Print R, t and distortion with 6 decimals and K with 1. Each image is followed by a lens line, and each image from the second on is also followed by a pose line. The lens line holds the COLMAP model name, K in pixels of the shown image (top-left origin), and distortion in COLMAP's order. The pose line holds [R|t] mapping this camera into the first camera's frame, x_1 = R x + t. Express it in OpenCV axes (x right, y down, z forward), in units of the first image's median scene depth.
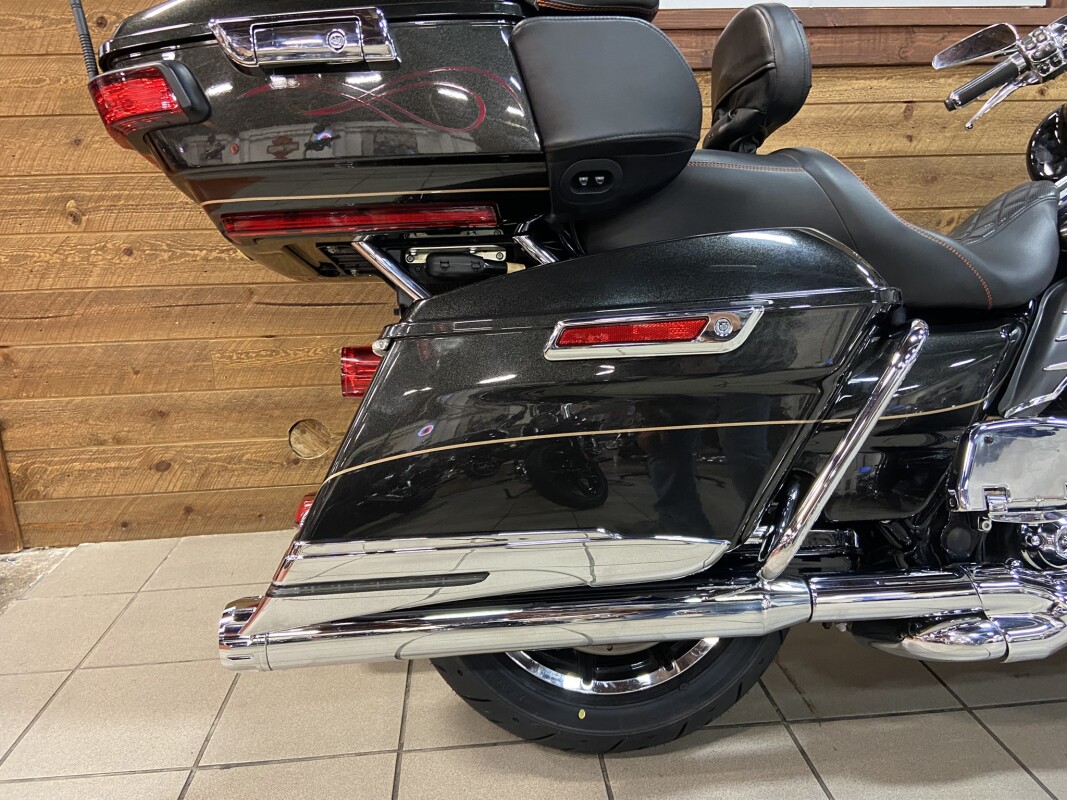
lens RADIAL K [[813.8, 0, 537.6], [0, 813.8, 398.2], [0, 0, 1]] dist [0.103881, -0.108951]
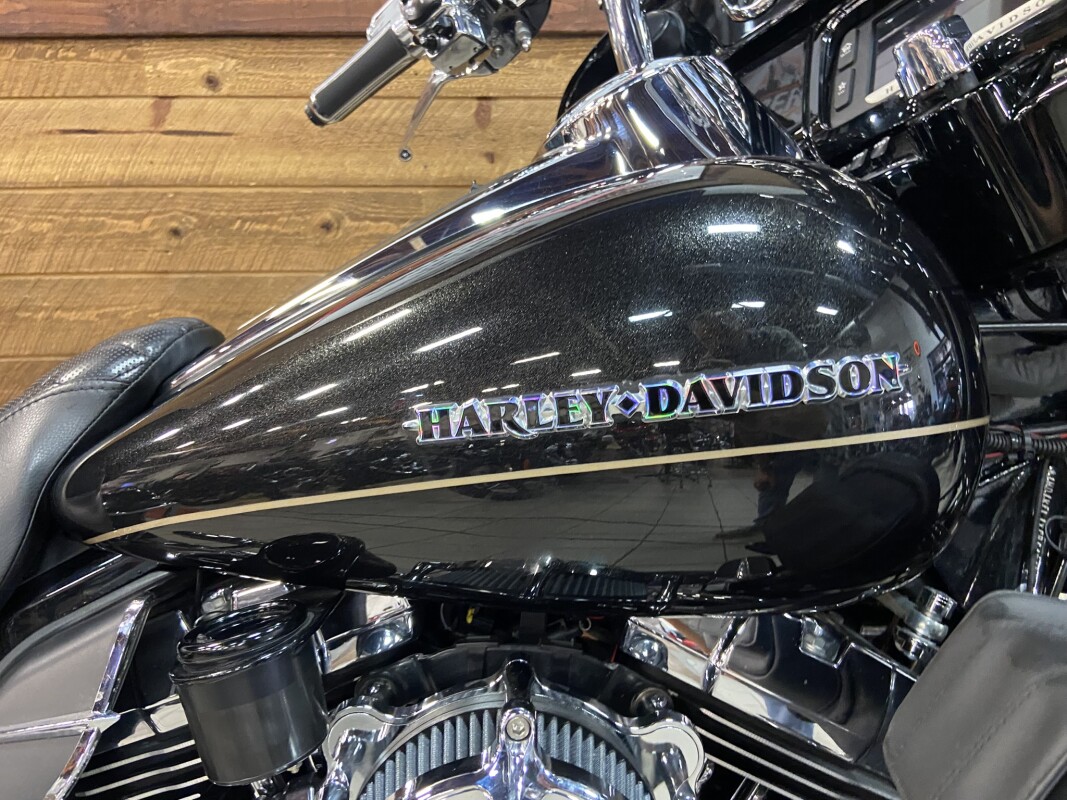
lens RADIAL K [[813.8, 0, 537.6], [0, 813.8, 398.2], [0, 0, 1]] dist [0.103881, -0.108951]
pose [[0.998291, 0.027692, -0.051452, 0.541209], [-0.025830, 0.998999, 0.036510, -0.163833], [0.052412, -0.035119, 0.998008, 0.402897]]
